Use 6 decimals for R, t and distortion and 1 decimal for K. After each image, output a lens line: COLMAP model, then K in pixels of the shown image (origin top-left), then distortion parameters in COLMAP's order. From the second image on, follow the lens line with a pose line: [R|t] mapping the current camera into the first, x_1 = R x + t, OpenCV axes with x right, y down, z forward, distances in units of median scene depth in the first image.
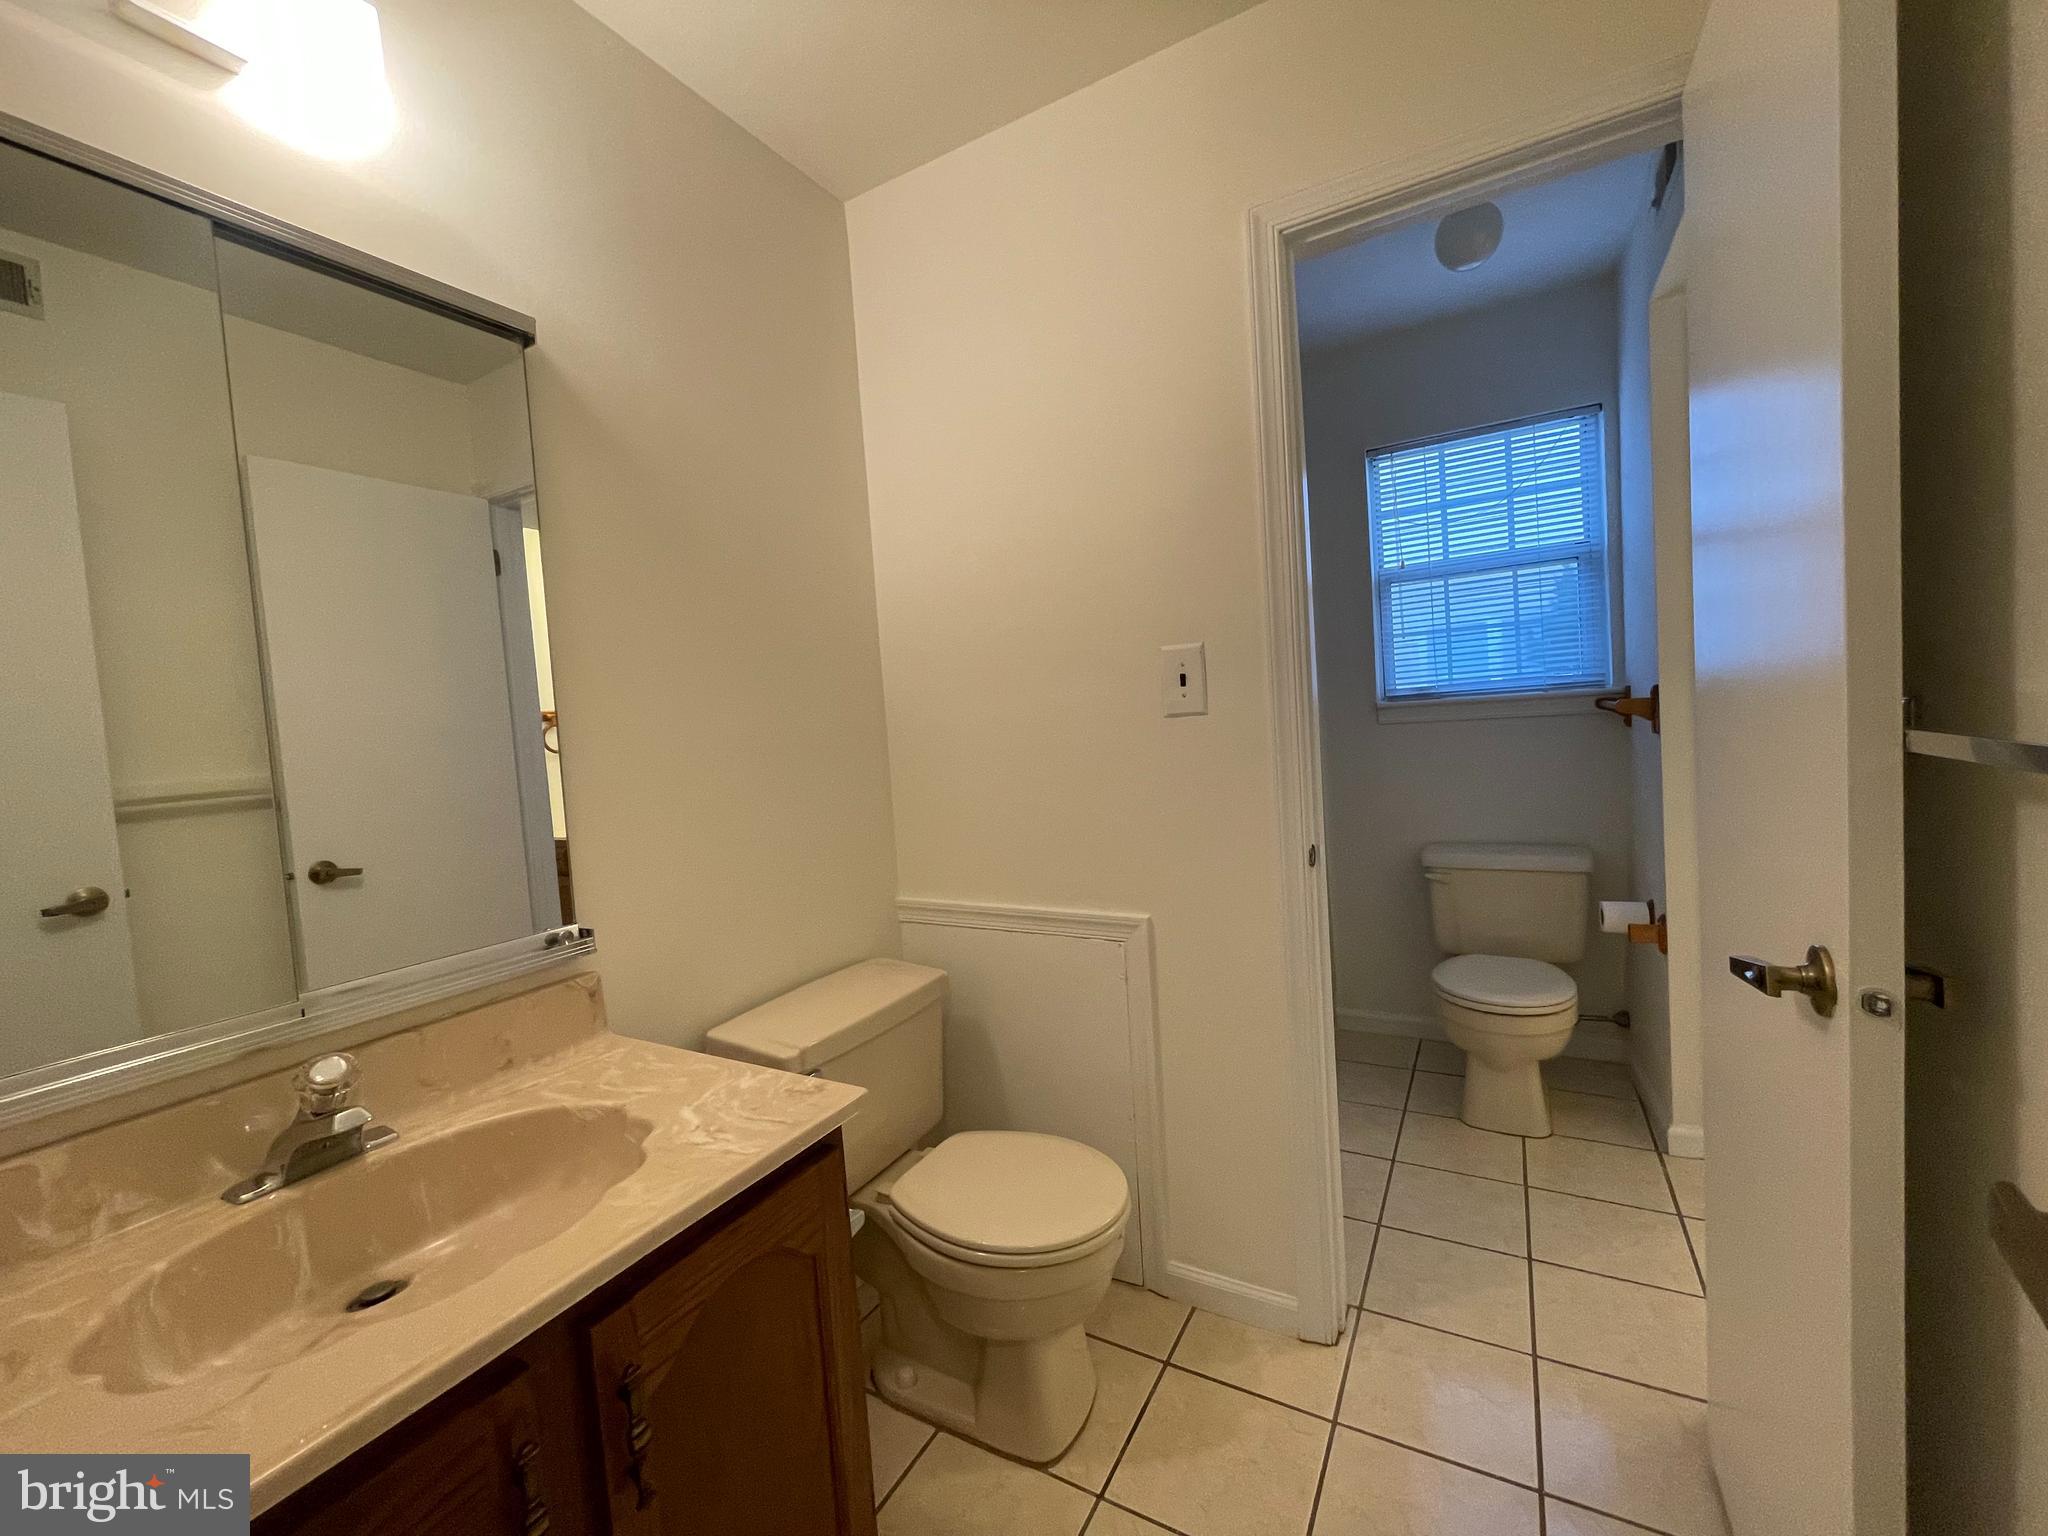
lens RADIAL K [[834.5, 0, 1019.6], [0, 834.5, 760.8], [0, 0, 1]] dist [0.000960, 0.001130]
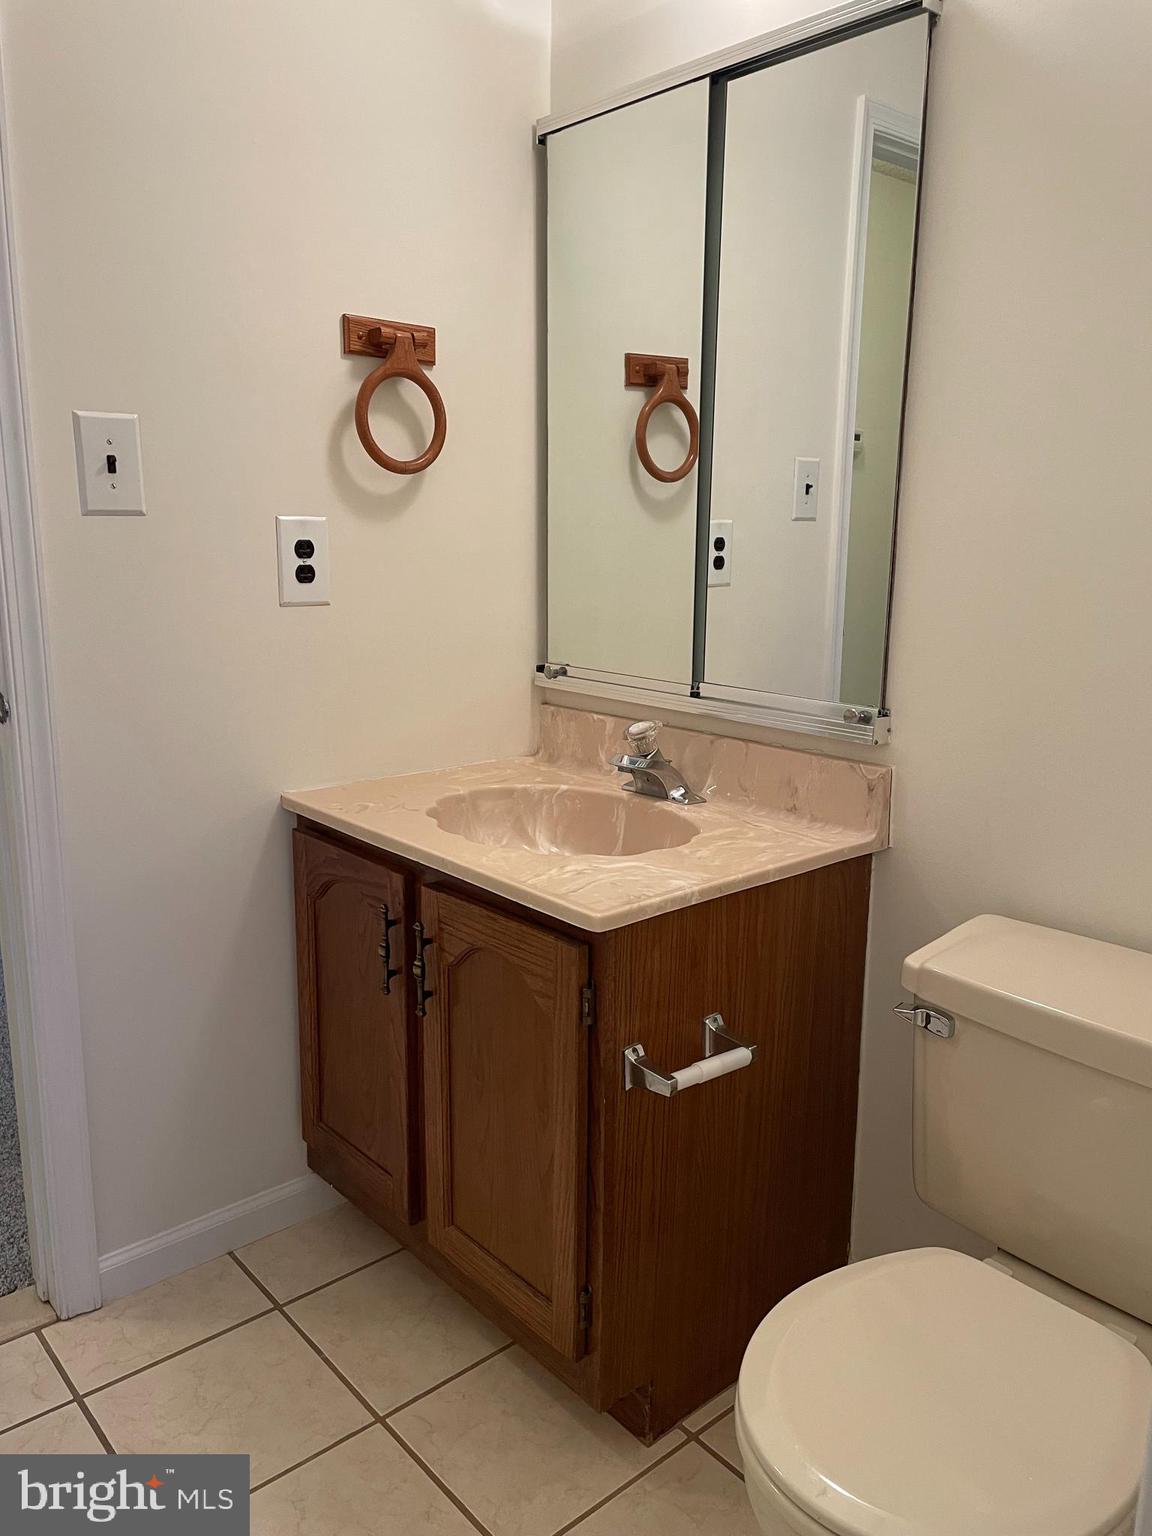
lens RADIAL K [[1164.1, 0, 574.7], [0, 1164.1, 771.6], [0, 0, 1]] dist [0.083817, -0.091130]
pose [[-0.323688, 0.266649, -0.907813, 0.999264], [-0.037961, 0.955035, 0.294054, -0.134947], [0.945402, 0.129643, -0.299011, 1.435098]]
